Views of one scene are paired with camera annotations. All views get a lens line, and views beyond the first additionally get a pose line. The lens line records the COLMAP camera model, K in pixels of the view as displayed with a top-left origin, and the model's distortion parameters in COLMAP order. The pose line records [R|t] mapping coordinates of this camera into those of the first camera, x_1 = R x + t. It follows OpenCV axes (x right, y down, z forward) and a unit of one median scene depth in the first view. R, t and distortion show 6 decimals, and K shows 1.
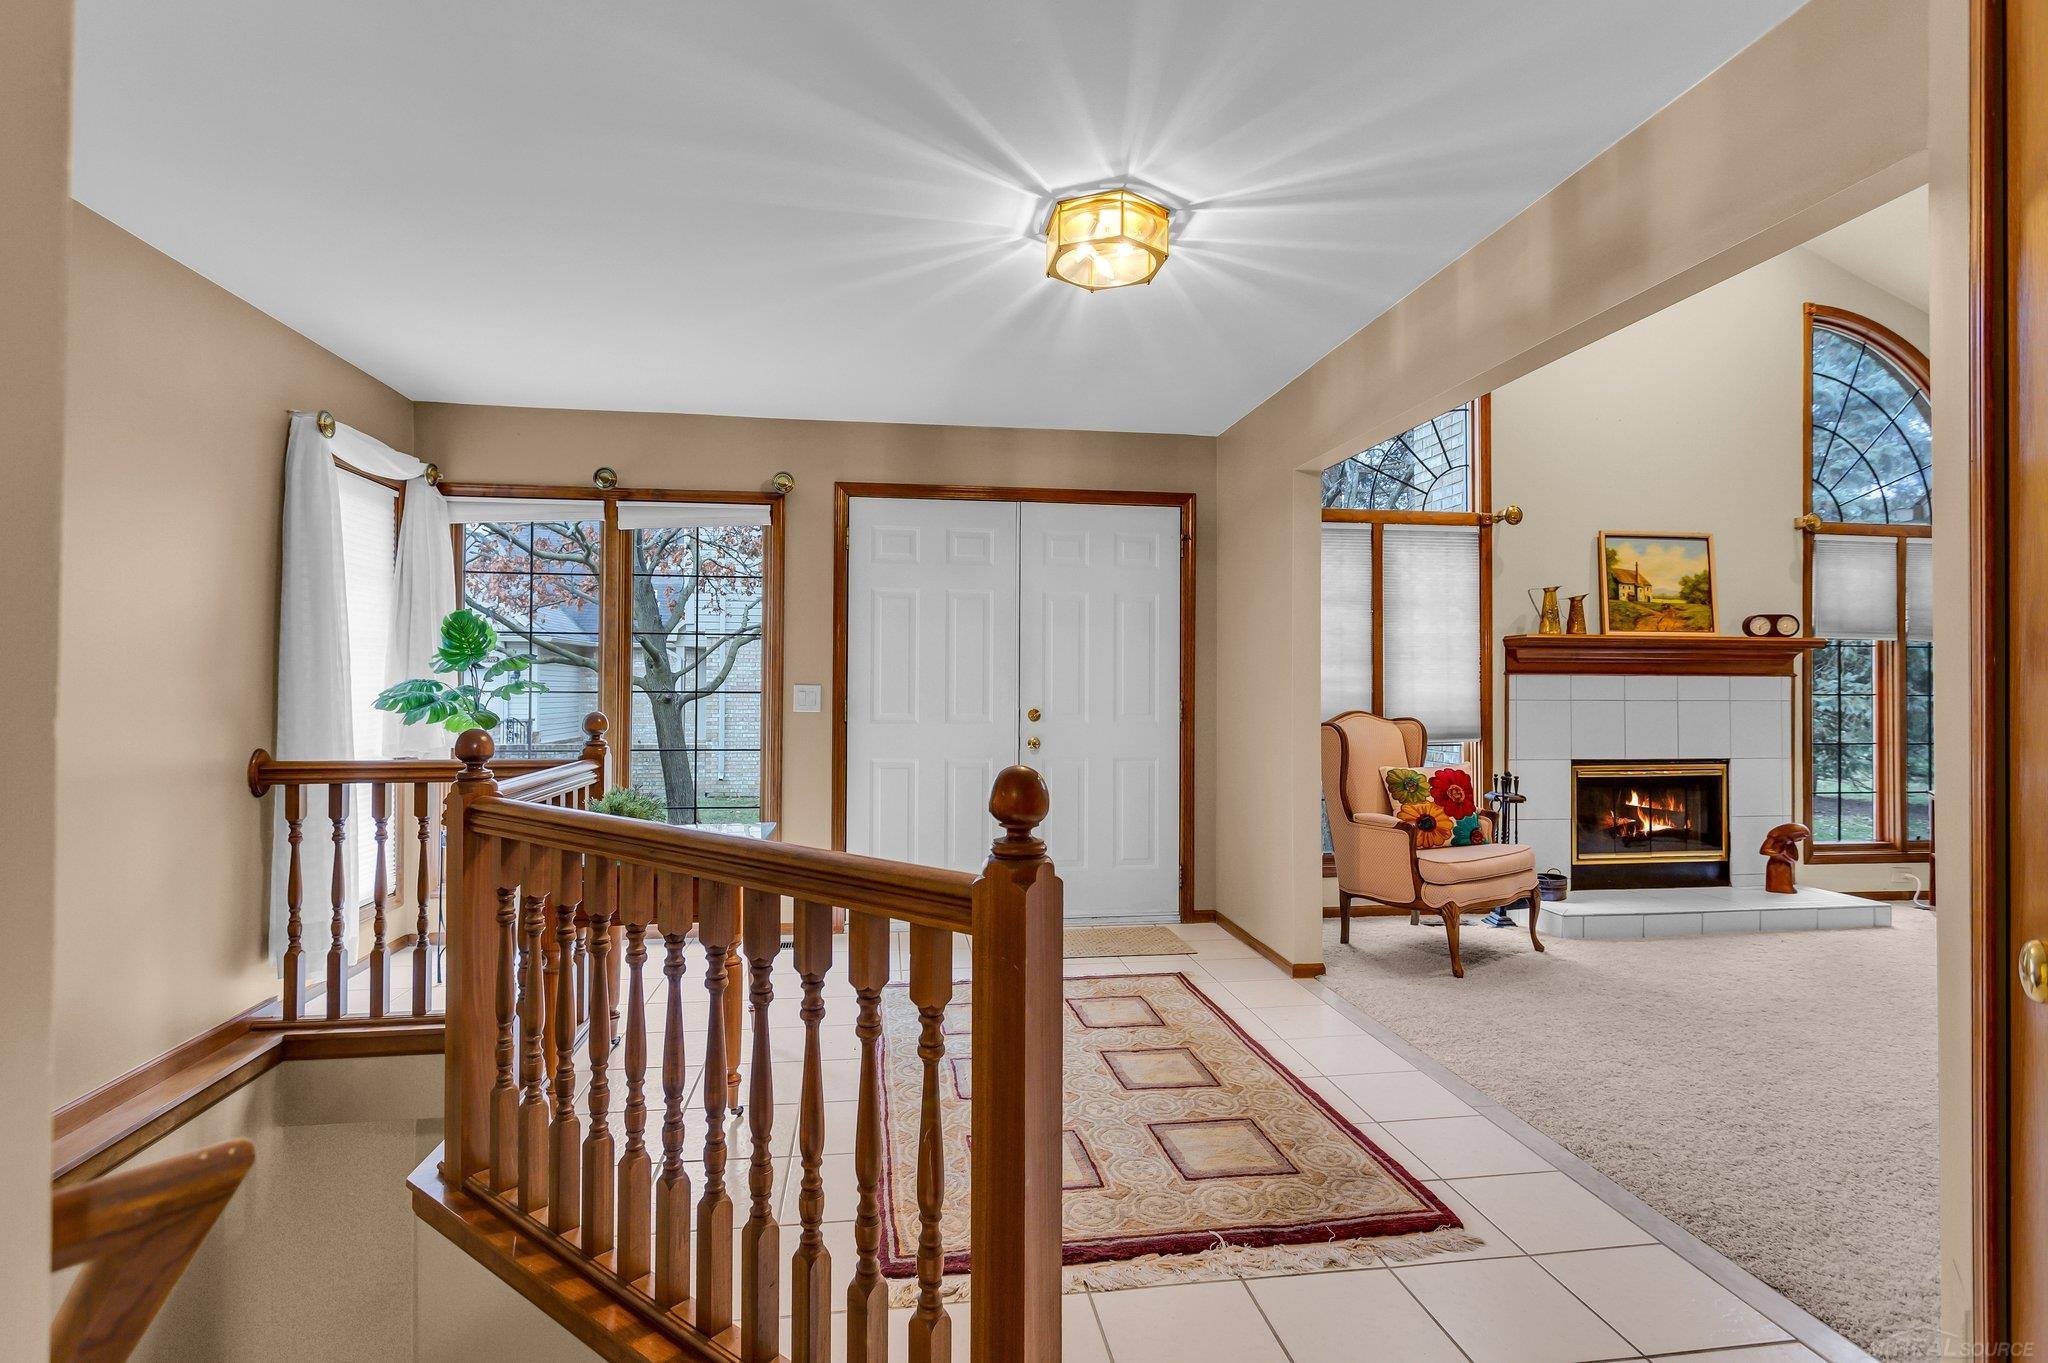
lens RADIAL K [[1029.7, 0, 1067.5], [0, 1029.7, 678.9], [0, 0, 1]] dist [-0.002659, -0.000013]
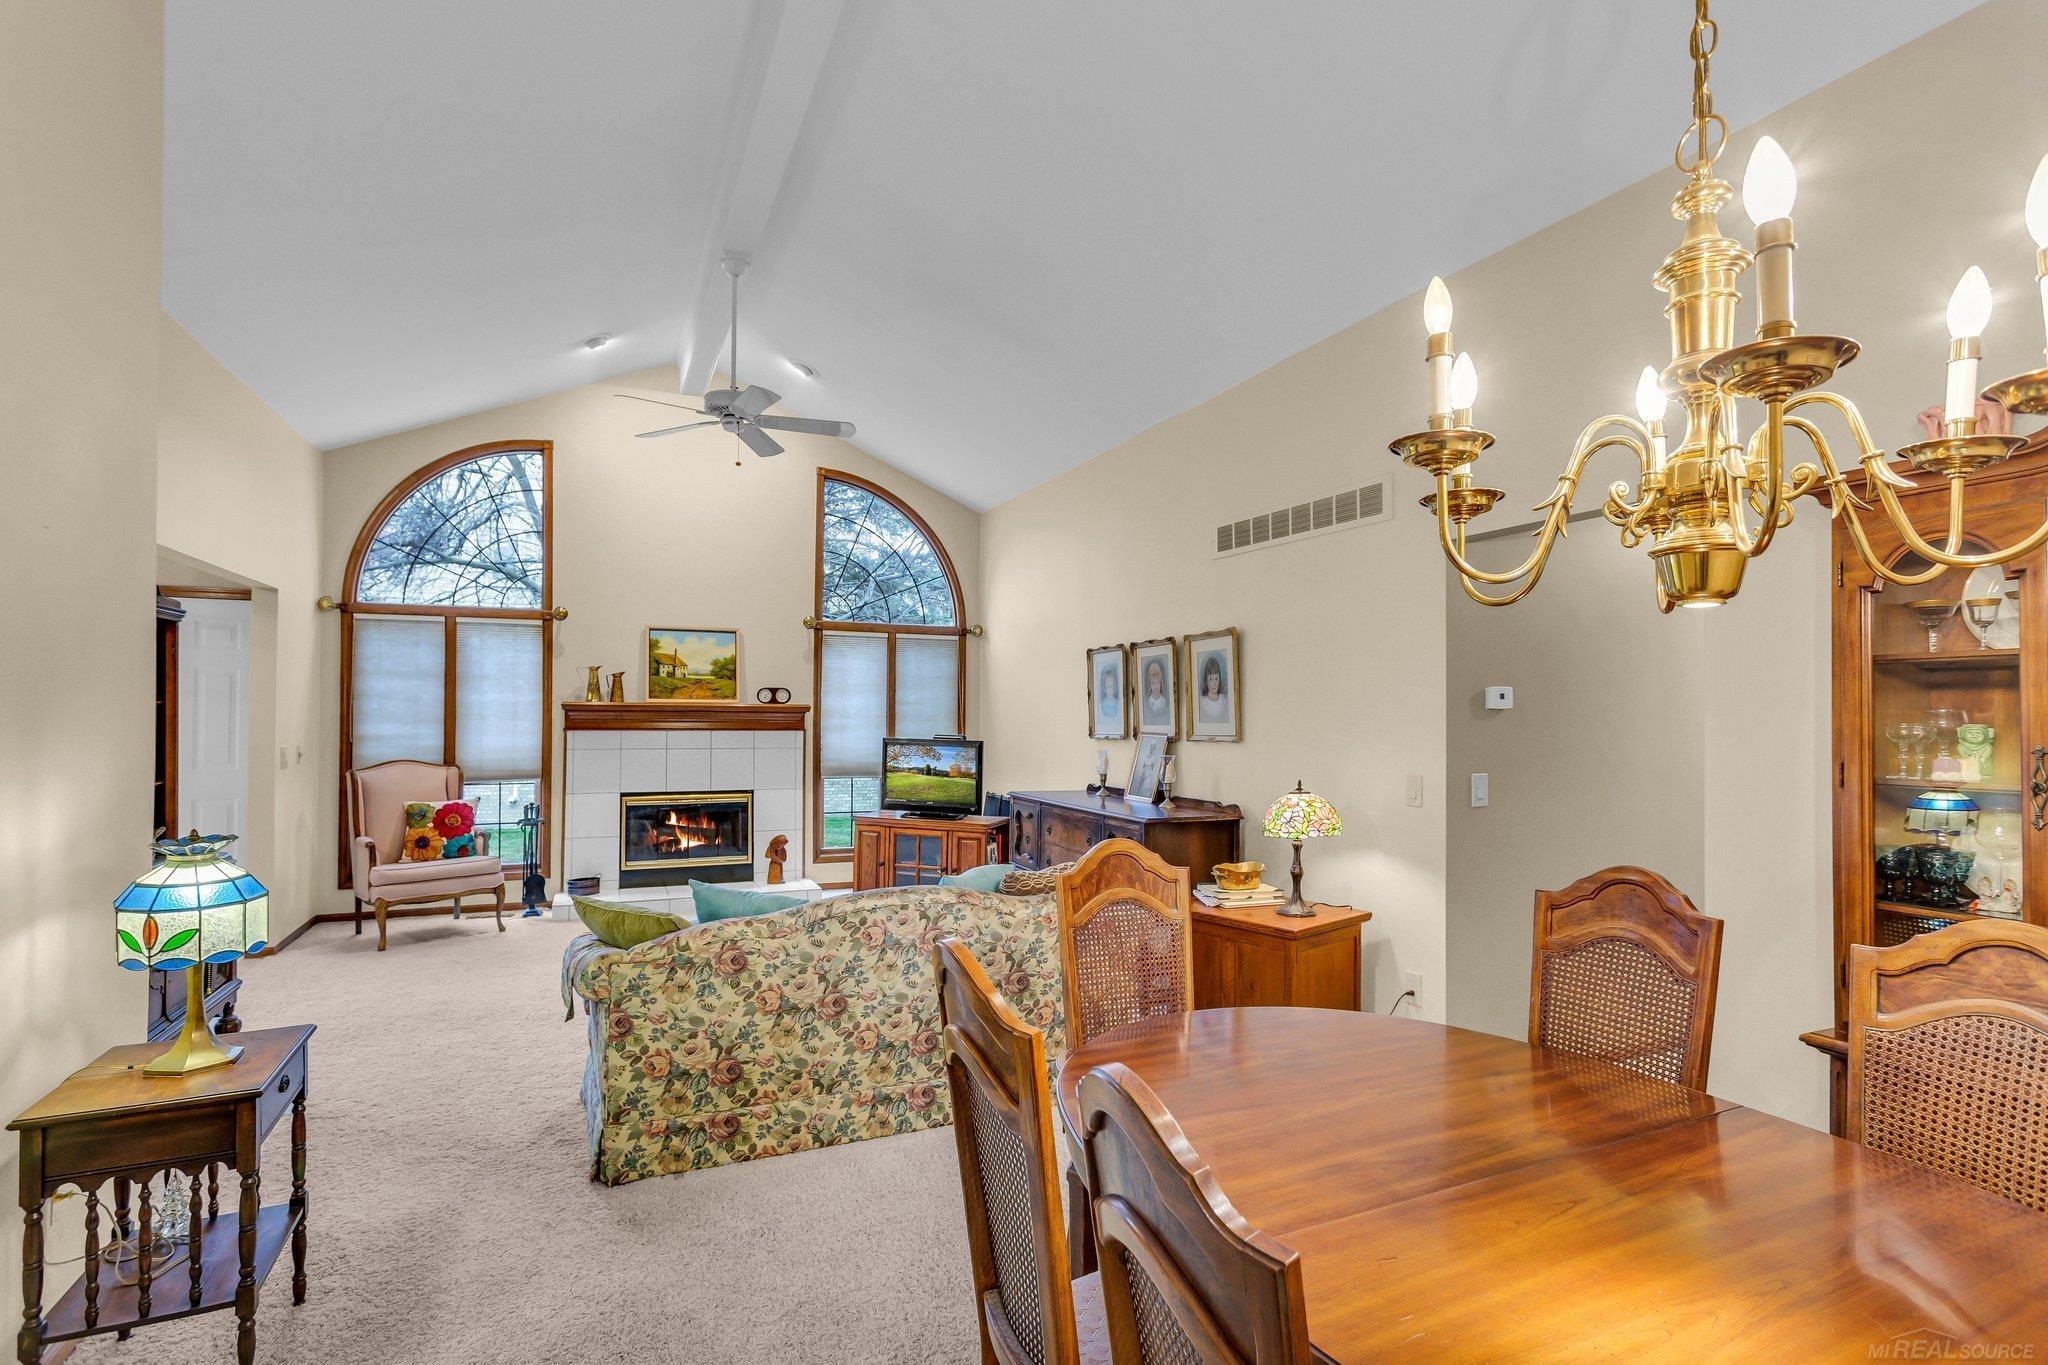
lens RADIAL K [[1009.5, 0, 1080.6], [0, 1009.5, 704.3], [0, 0, 1]] dist [0.000815, 0.000158]
pose [[0.964959, 0.004294, 0.262367, 0.732551], [-0.003531, 0.999988, -0.003382, -0.036587], [-0.262379, 0.002338, 0.964962, -0.455899]]
